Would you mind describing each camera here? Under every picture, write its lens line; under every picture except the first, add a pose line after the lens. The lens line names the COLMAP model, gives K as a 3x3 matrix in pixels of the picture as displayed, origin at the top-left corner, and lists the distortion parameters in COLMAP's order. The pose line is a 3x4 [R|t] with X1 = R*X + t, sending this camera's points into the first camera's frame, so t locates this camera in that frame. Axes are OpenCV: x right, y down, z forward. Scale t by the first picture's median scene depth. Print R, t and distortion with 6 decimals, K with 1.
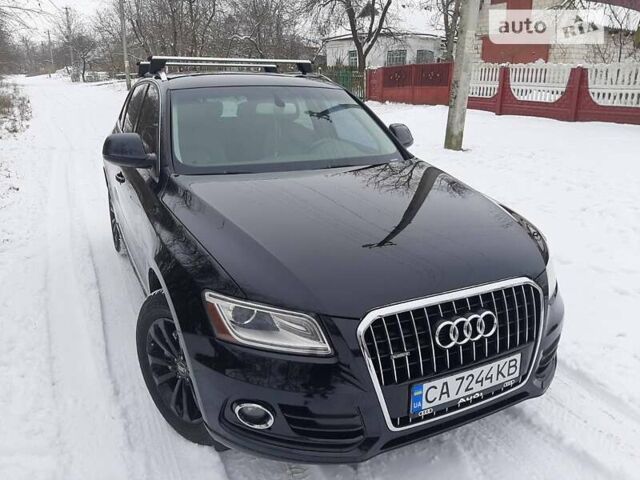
lens RADIAL K [[498.6, 0, 323.7], [0, 498.6, 237.8], [0, 0, 1]] dist [0.094782, -0.180772]
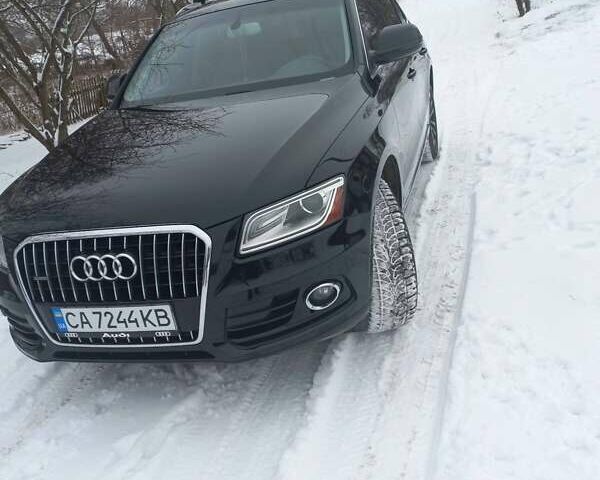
lens RADIAL K [[580.2, 0, 300.0], [0, 580.2, 240.0], [0, 0, 1]] dist [0.129979, -0.240064]
pose [[0.719209, 0.125328, -0.683397, 1.367514], [-0.031243, 0.988436, 0.148388, -0.059919], [0.694091, -0.085370, 0.714807, 0.438111]]
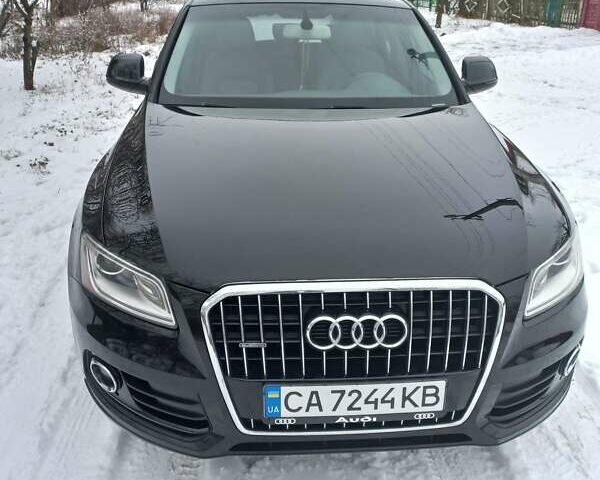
lens RADIAL K [[580.2, 0, 300.0], [0, 580.2, 240.0], [0, 0, 1]] dist [0.129979, -0.240064]
pose [[0.925904, 0.154346, -0.344789, 0.488202], [-0.124512, 0.986410, 0.107202, -0.040075], [0.356650, -0.056328, 0.932539, 0.151129]]
